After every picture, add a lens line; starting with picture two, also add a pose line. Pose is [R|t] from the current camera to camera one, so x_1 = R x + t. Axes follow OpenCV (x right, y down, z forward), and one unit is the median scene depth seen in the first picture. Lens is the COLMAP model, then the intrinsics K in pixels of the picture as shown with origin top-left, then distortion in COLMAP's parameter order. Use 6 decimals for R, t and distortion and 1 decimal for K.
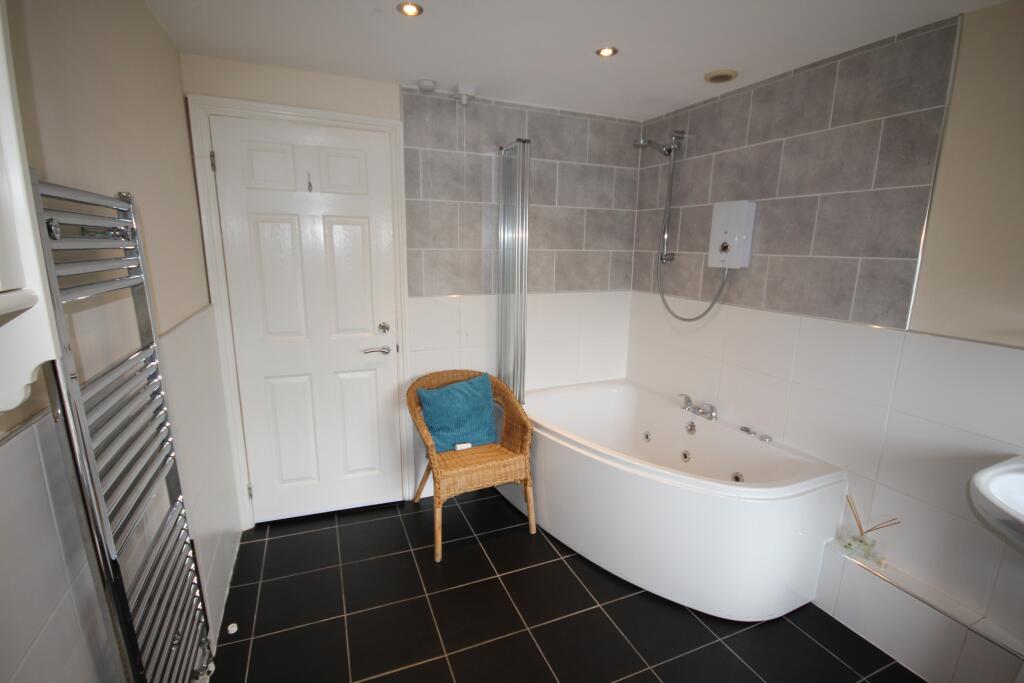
lens RADIAL K [[468.3, 0, 510.5], [0, 468.3, 345.4], [0, 0, 1]] dist [-0.002893, -0.007075]
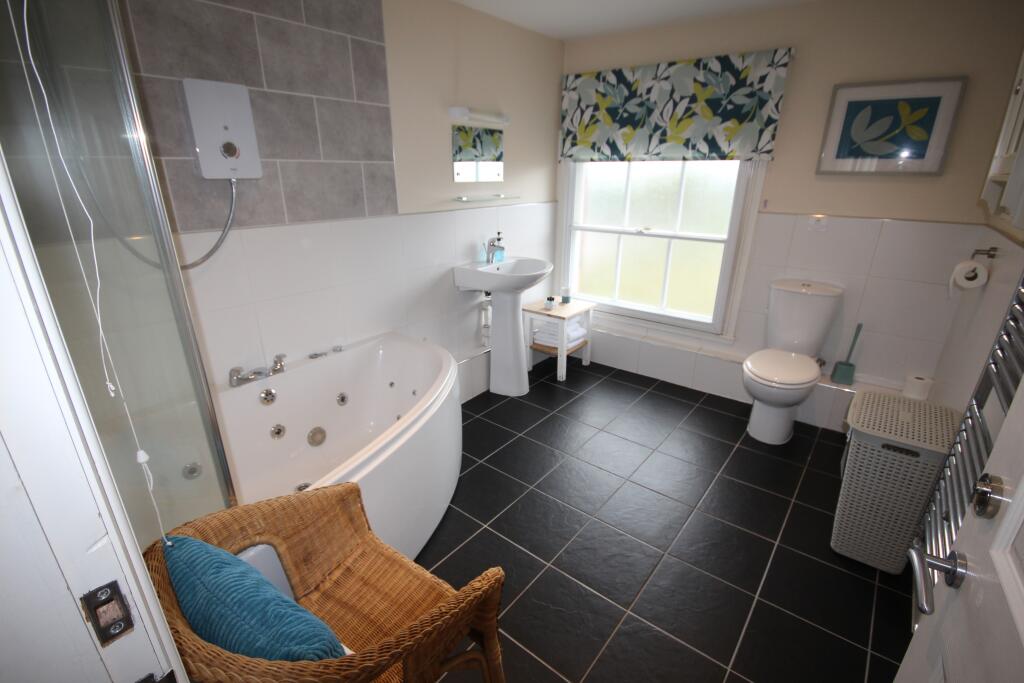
lens RADIAL K [[468.3, 0, 511.9], [0, 468.3, 345.1], [0, 0, 1]] dist [-0.002893, -0.007075]
pose [[-0.474786, -0.321075, 0.819444, -0.509456], [0.172946, 0.878889, 0.444571, -0.215068], [-0.862942, 0.352795, -0.361756, 1.129819]]
